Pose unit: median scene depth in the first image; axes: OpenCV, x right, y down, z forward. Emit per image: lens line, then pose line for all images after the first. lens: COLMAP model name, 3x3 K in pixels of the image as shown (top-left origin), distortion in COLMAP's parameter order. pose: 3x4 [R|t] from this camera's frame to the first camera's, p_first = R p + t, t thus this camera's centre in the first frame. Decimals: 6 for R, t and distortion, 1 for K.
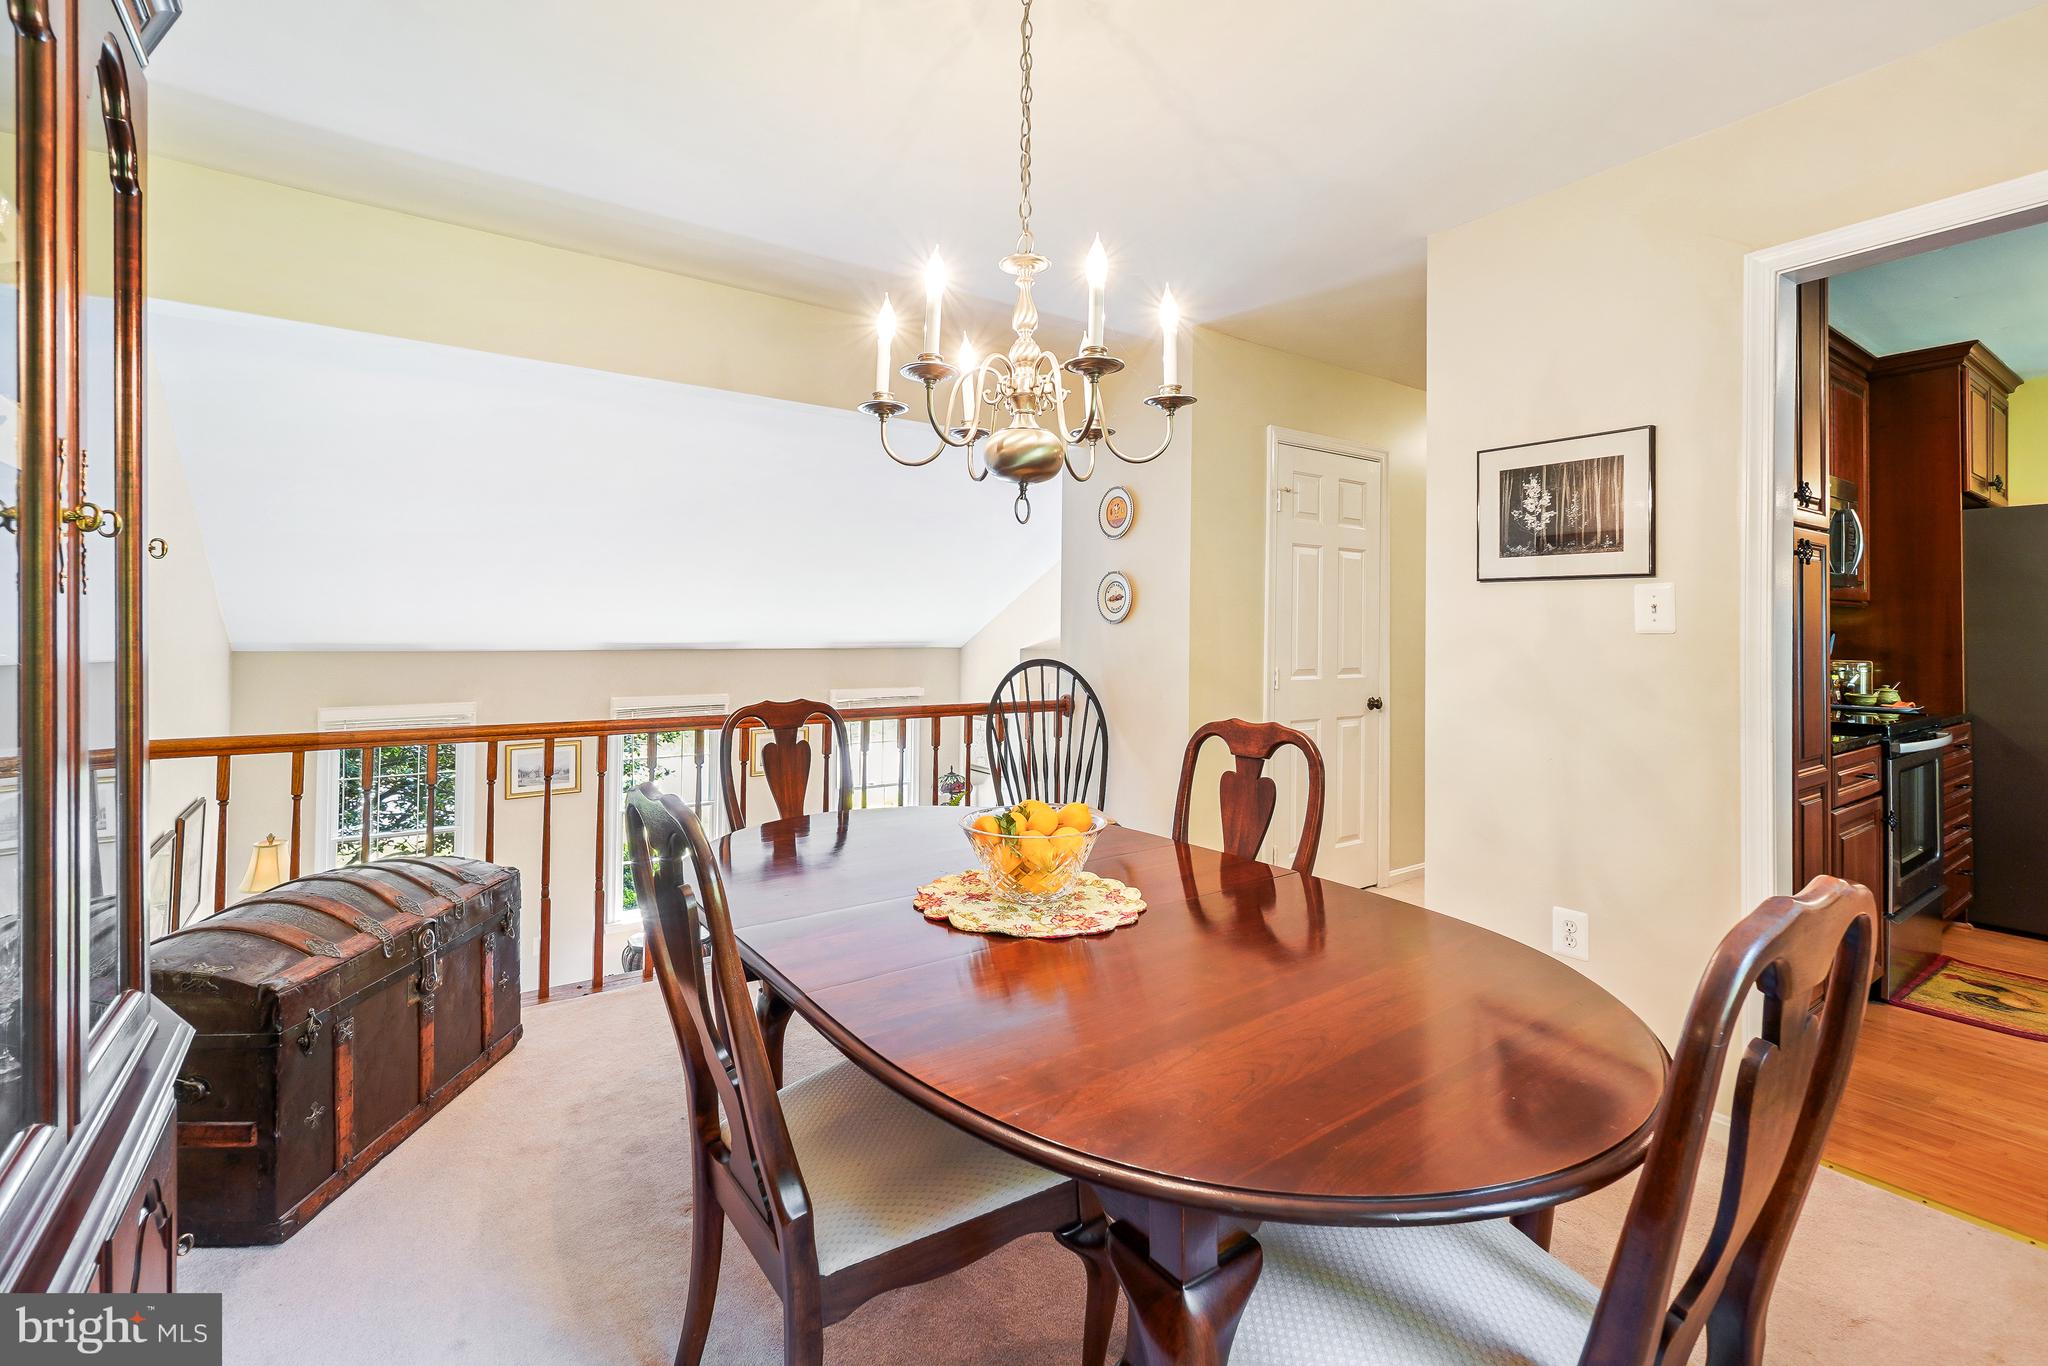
lens RADIAL K [[897.5, 0, 1031.3], [0, 897.5, 625.2], [0, 0, 1]] dist [-0.011453, 0.004877]
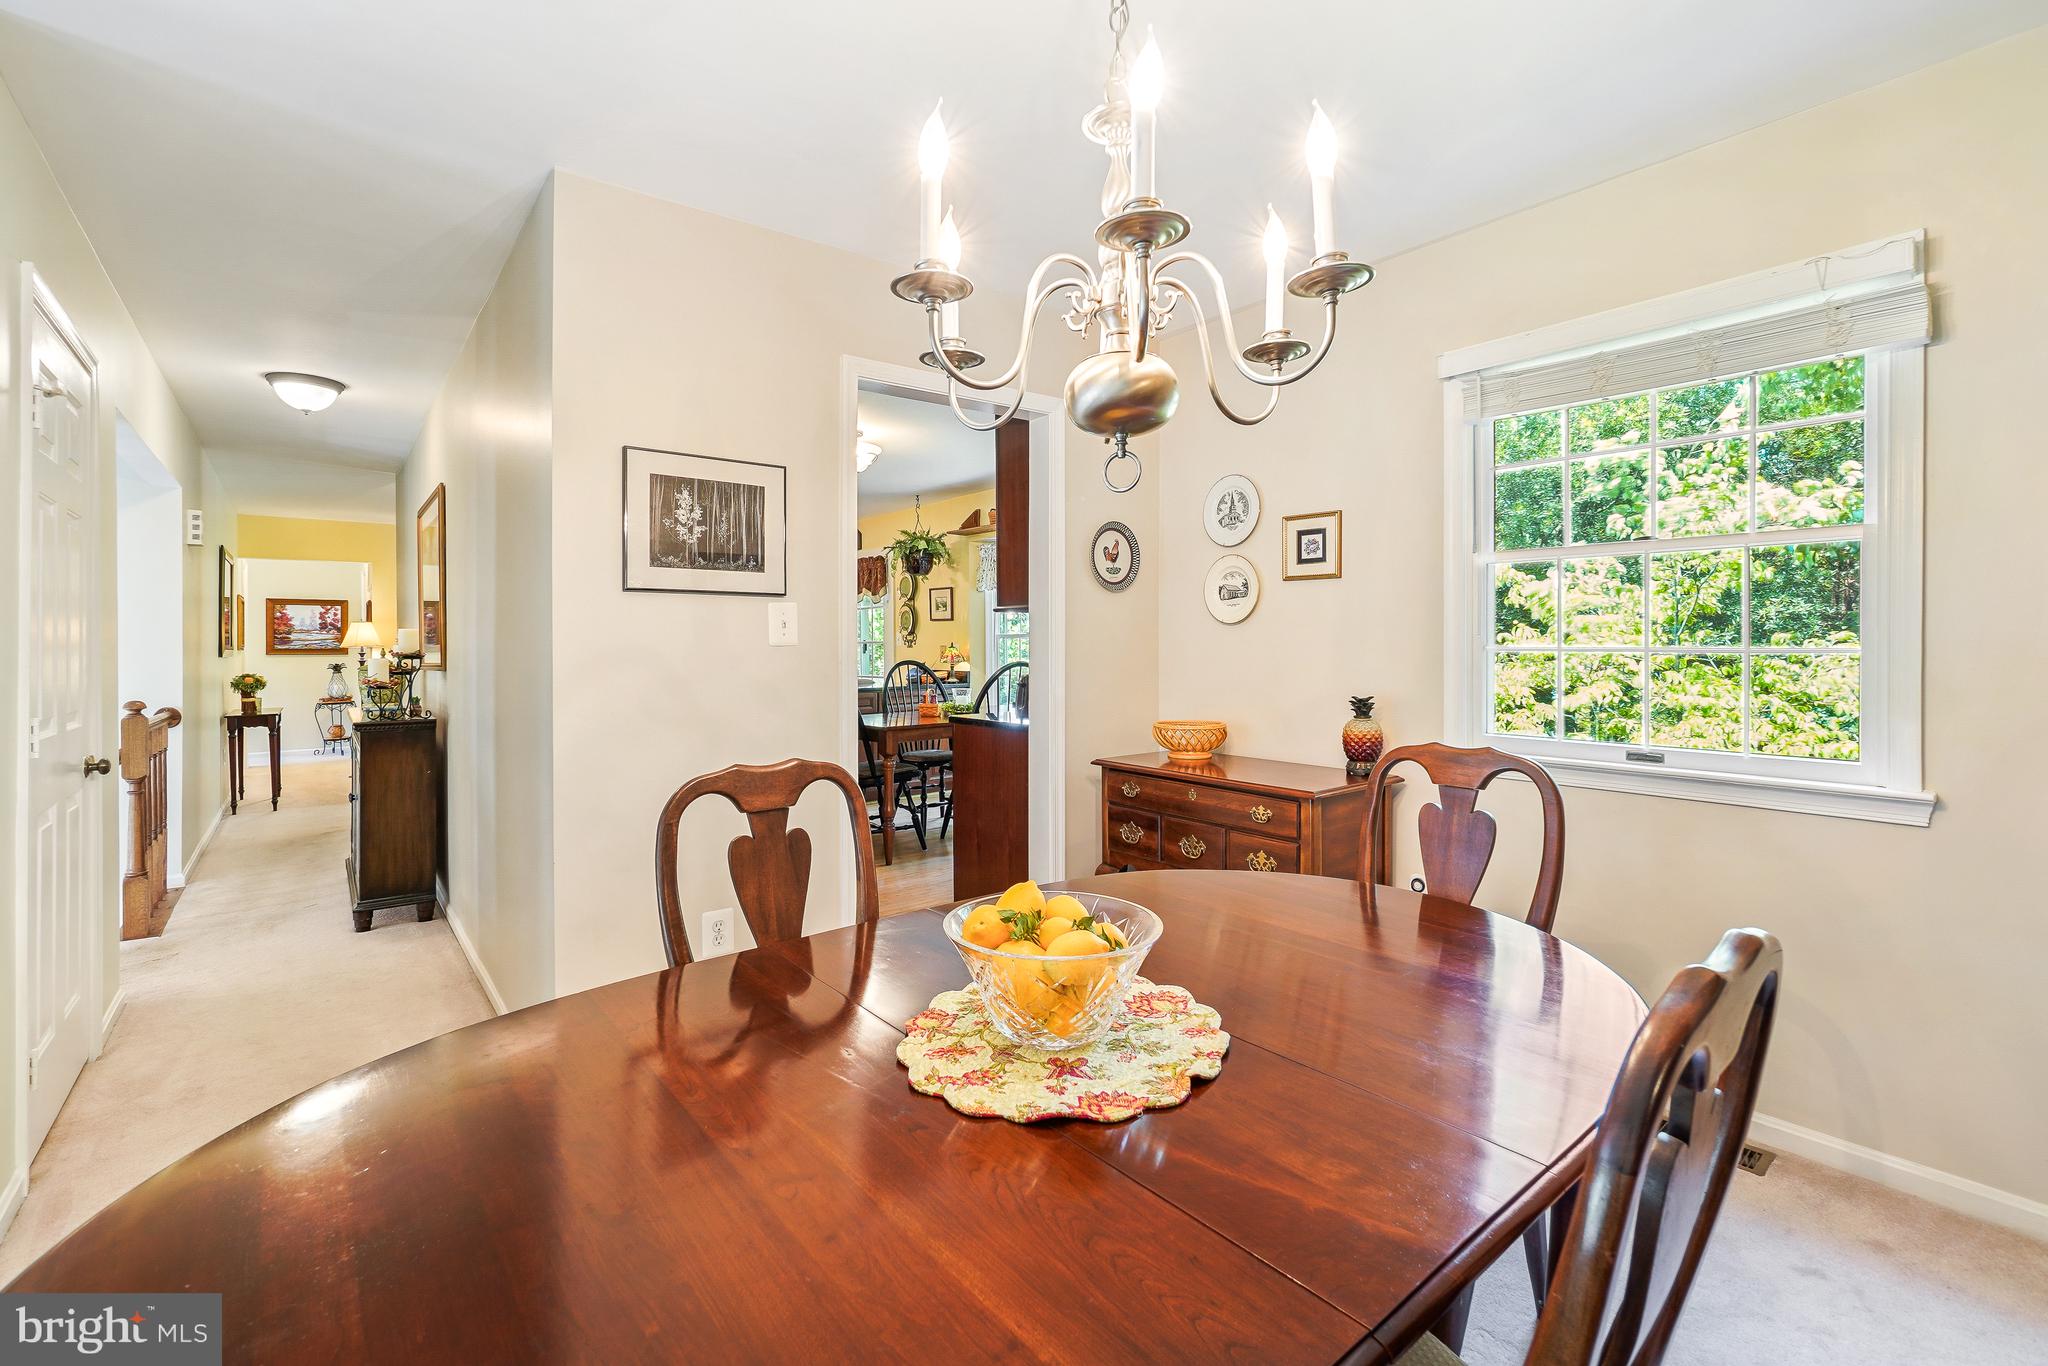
lens RADIAL K [[897.5, 0, 1017.1], [0, 897.5, 642.9], [0, 0, 1]] dist [-0.011453, 0.004877]
pose [[-0.030086, -0.004577, 0.999537, -0.447861], [0.000657, 0.999989, 0.004598, 0.000193], [-0.999547, 0.000795, -0.030083, 0.683543]]
